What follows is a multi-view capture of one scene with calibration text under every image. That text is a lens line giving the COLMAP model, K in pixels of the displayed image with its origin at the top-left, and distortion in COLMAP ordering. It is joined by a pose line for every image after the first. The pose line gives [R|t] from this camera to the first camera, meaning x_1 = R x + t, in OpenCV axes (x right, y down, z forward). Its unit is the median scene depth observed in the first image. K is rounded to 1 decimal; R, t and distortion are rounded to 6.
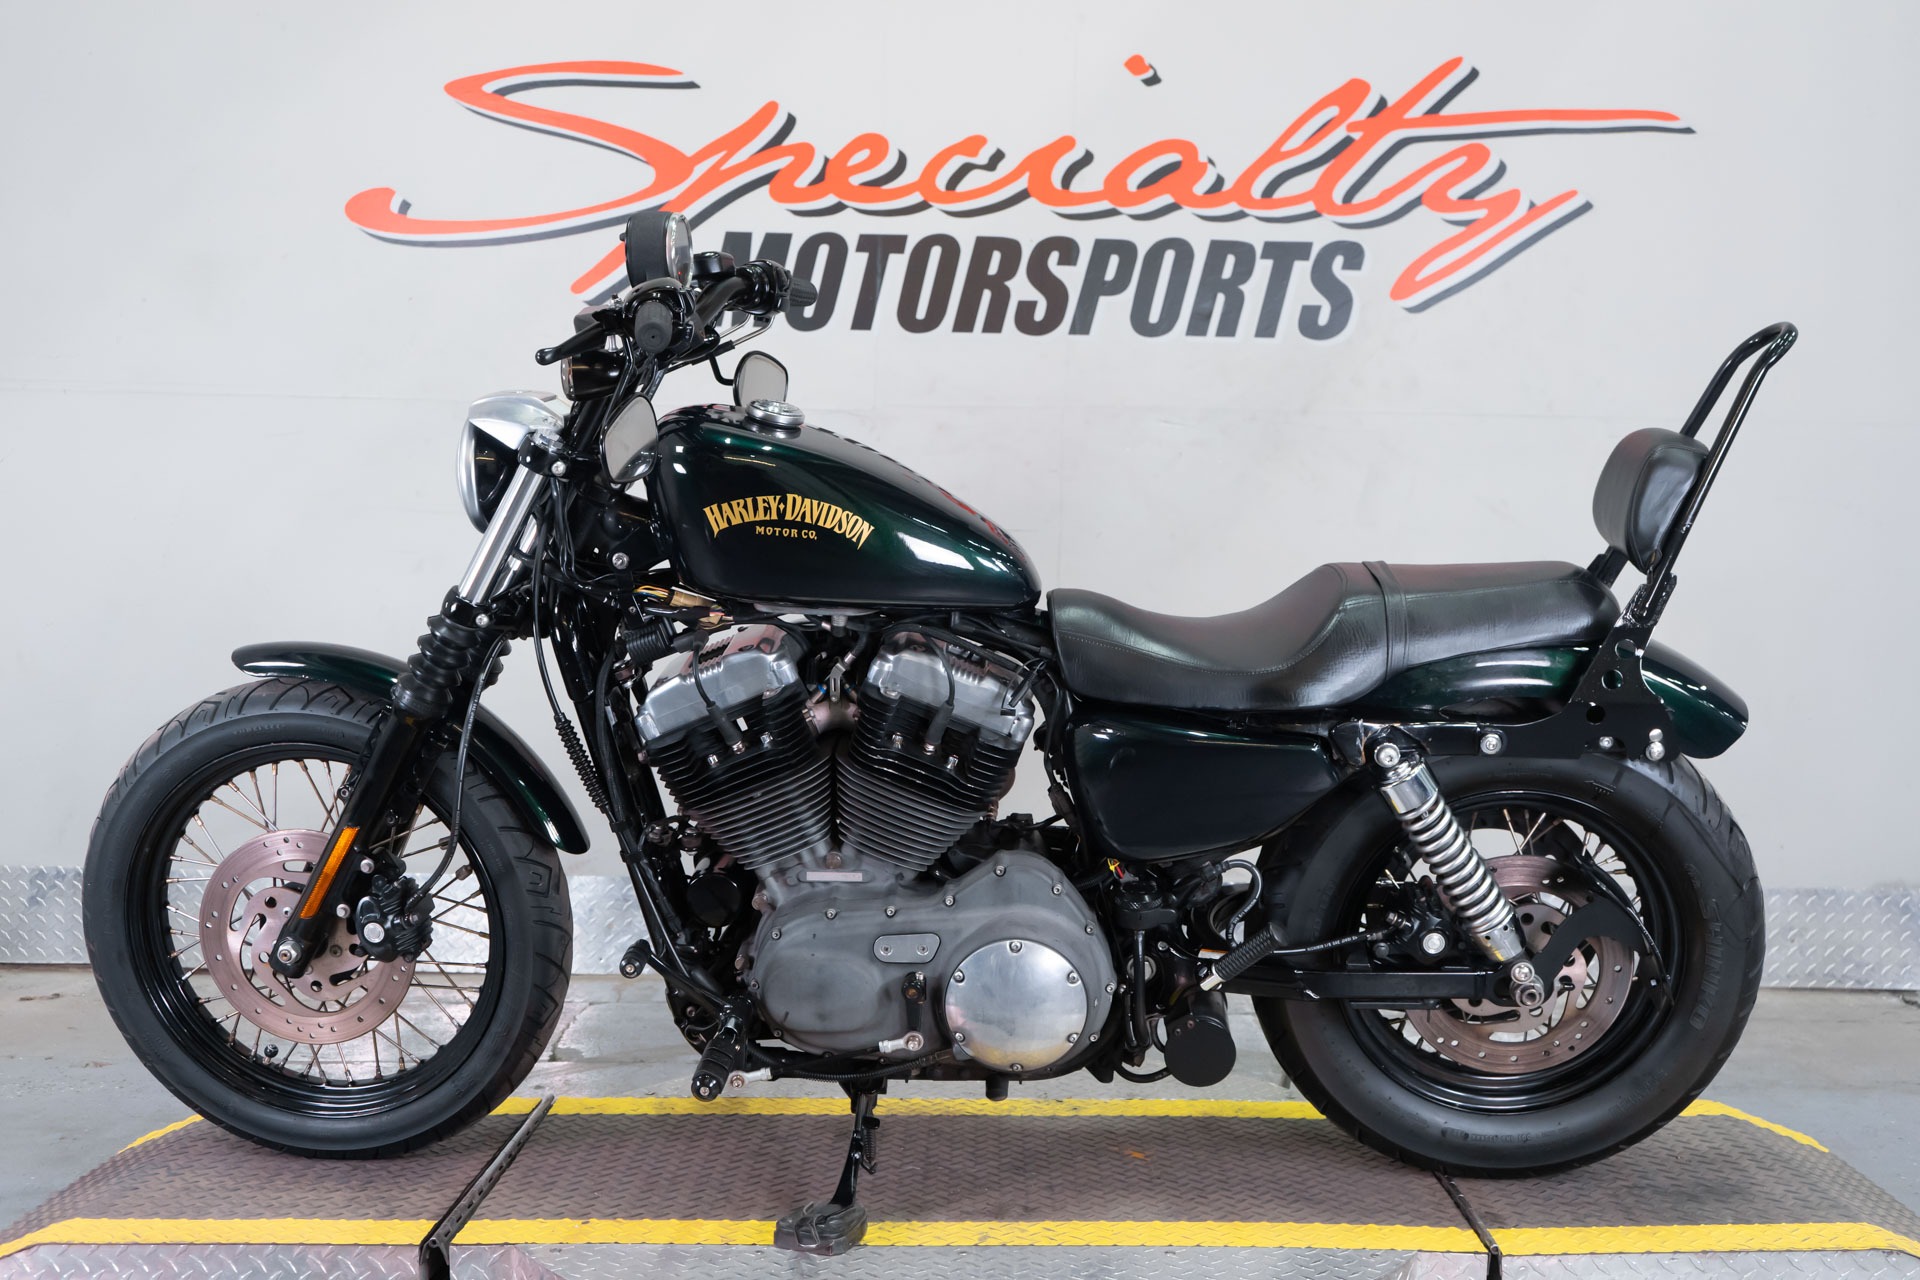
lens RADIAL K [[2030.7, 0, 960.0], [0, 2030.7, 640.0], [0, 0, 1]] dist [0.011364, -0.001220]
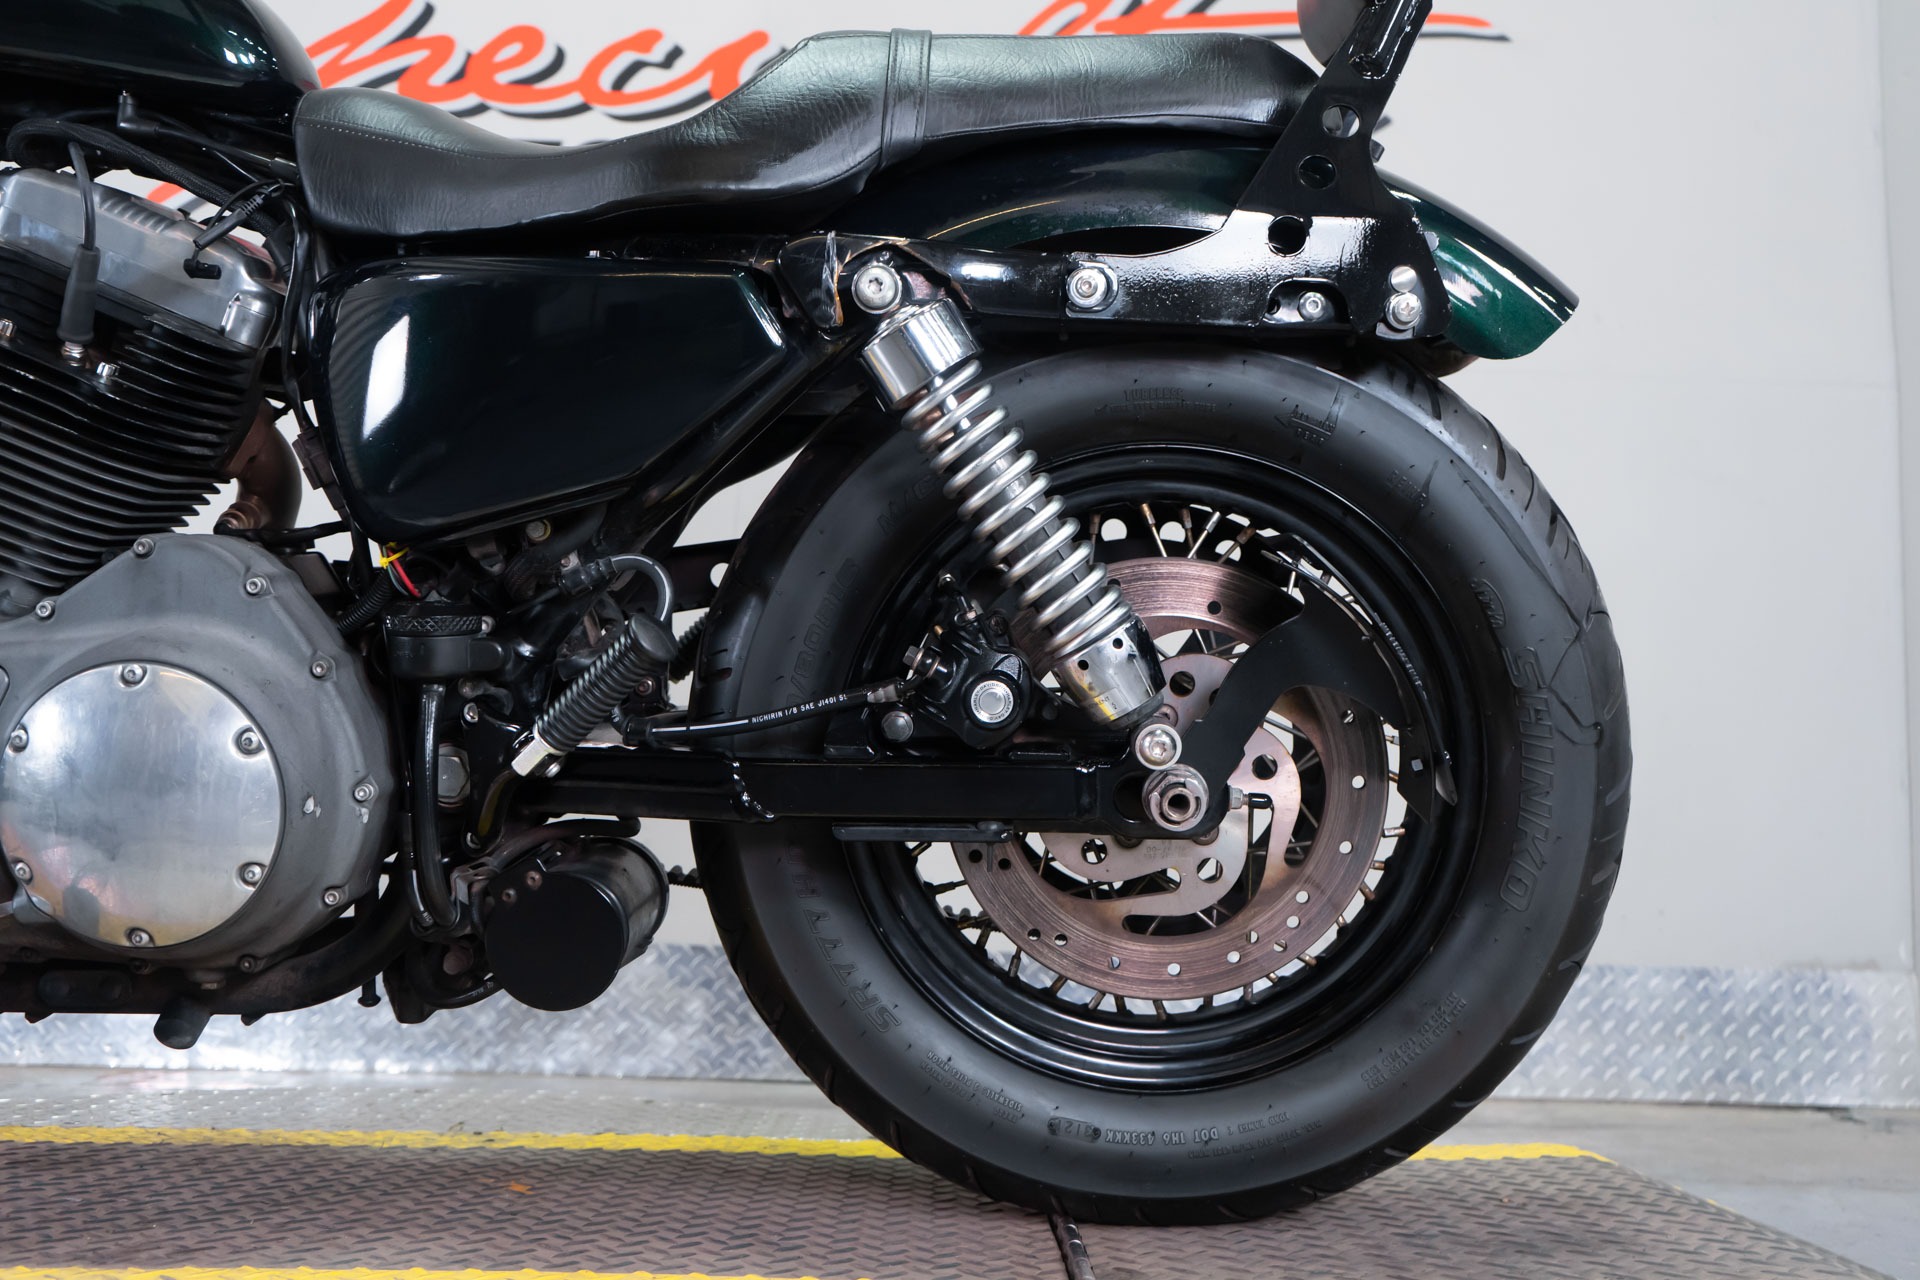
lens RADIAL K [[1774.9, 0, 960.0], [0, 1774.9, 640.0], [0, 0, 1]] dist [0.000251, 0.014858]
pose [[0.999712, 0.017627, 0.016255, 0.208788], [-0.014464, 0.984014, -0.177505, 0.203840], [-0.019124, 0.177219, 0.983986, 0.539742]]
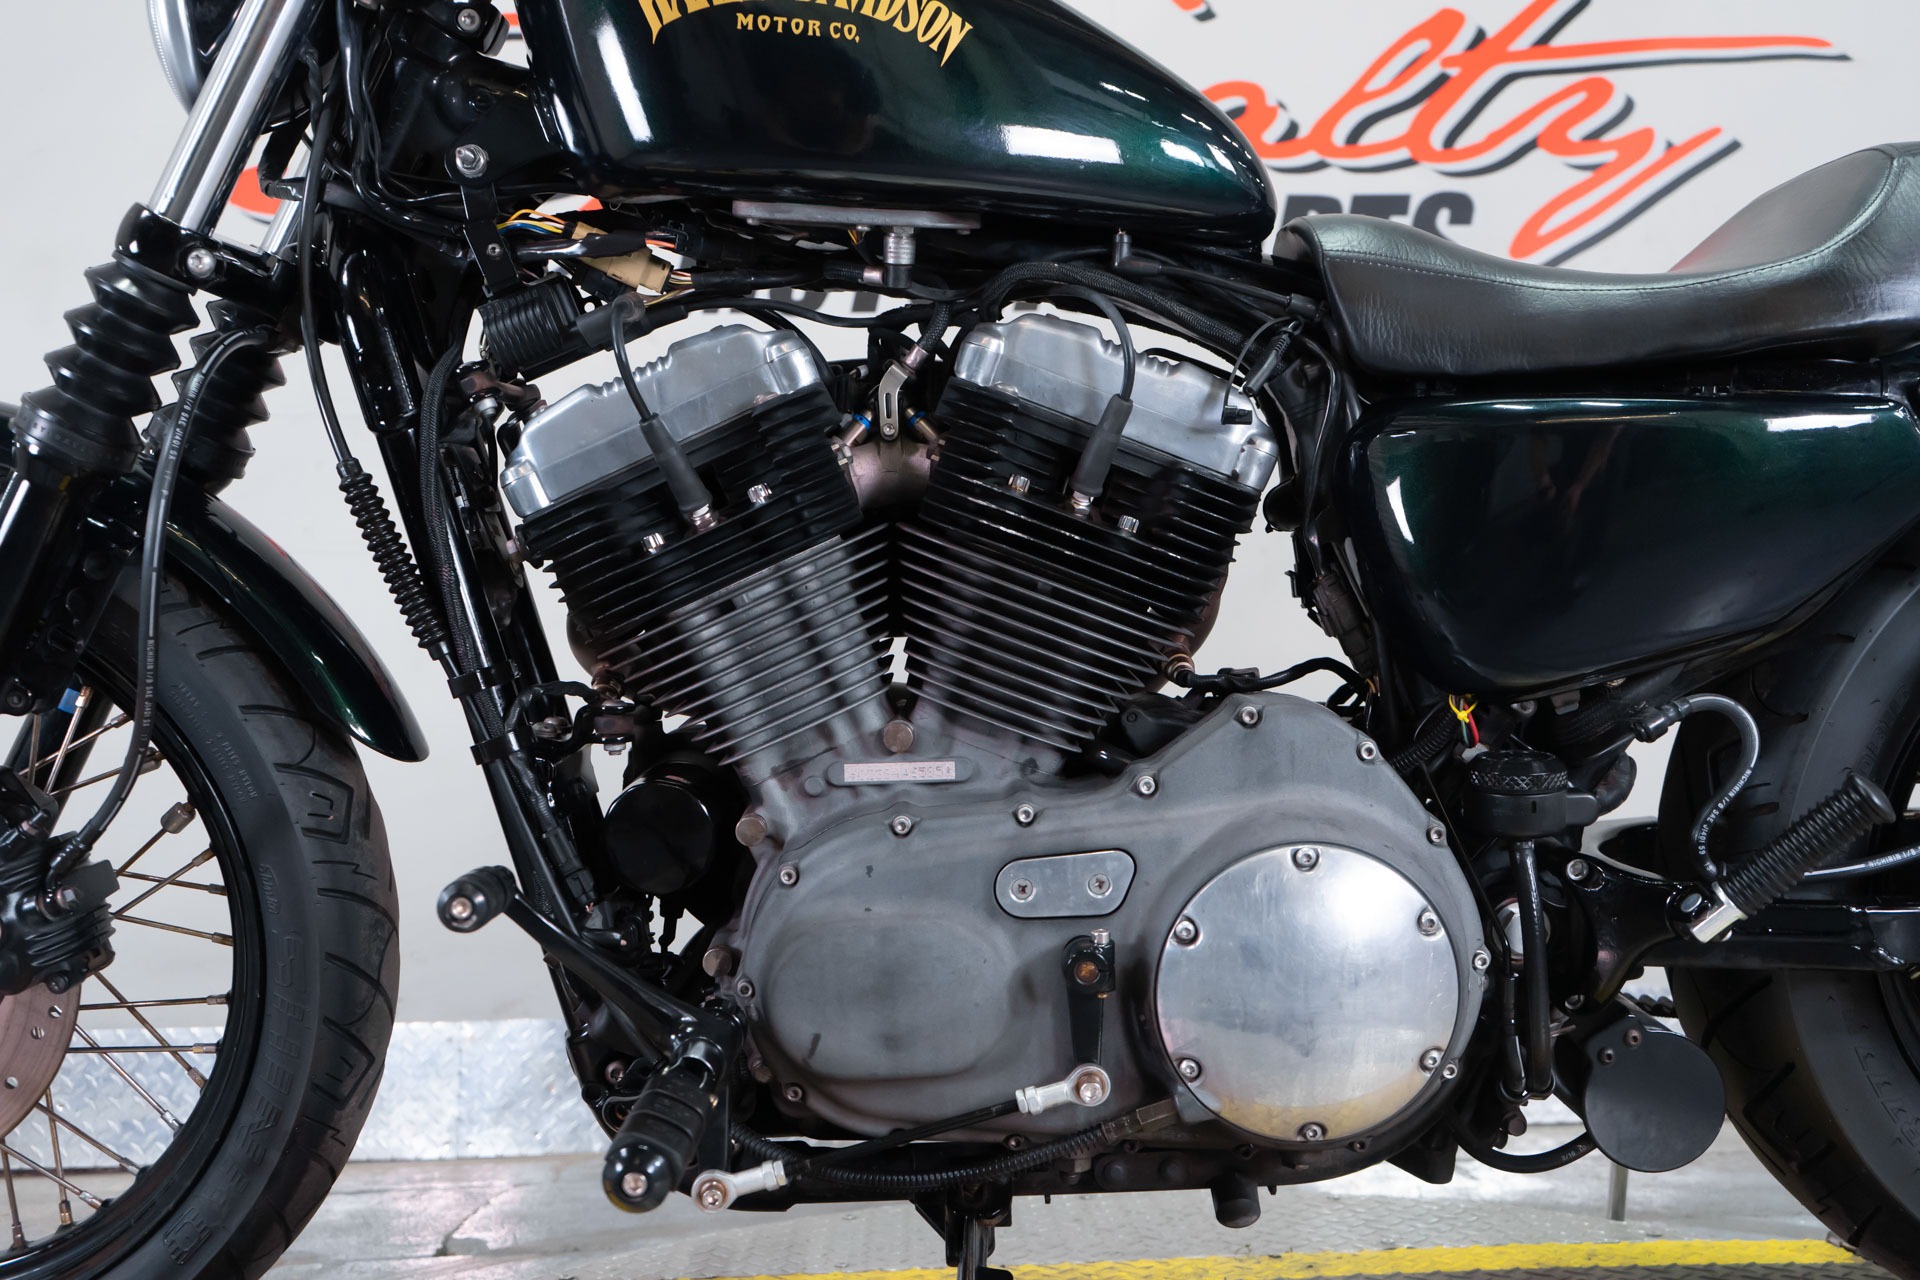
lens RADIAL K [[1727.7, 0, 965.2], [0, 1727.7, 646.3], [0, 0, 1]] dist [-0.008545, 0.007545]
pose [[0.998959, -0.030820, 0.033619, -0.058598], [0.036083, 0.984912, -0.169251, 0.157673], [-0.027896, 0.170288, 0.984999, 0.570246]]
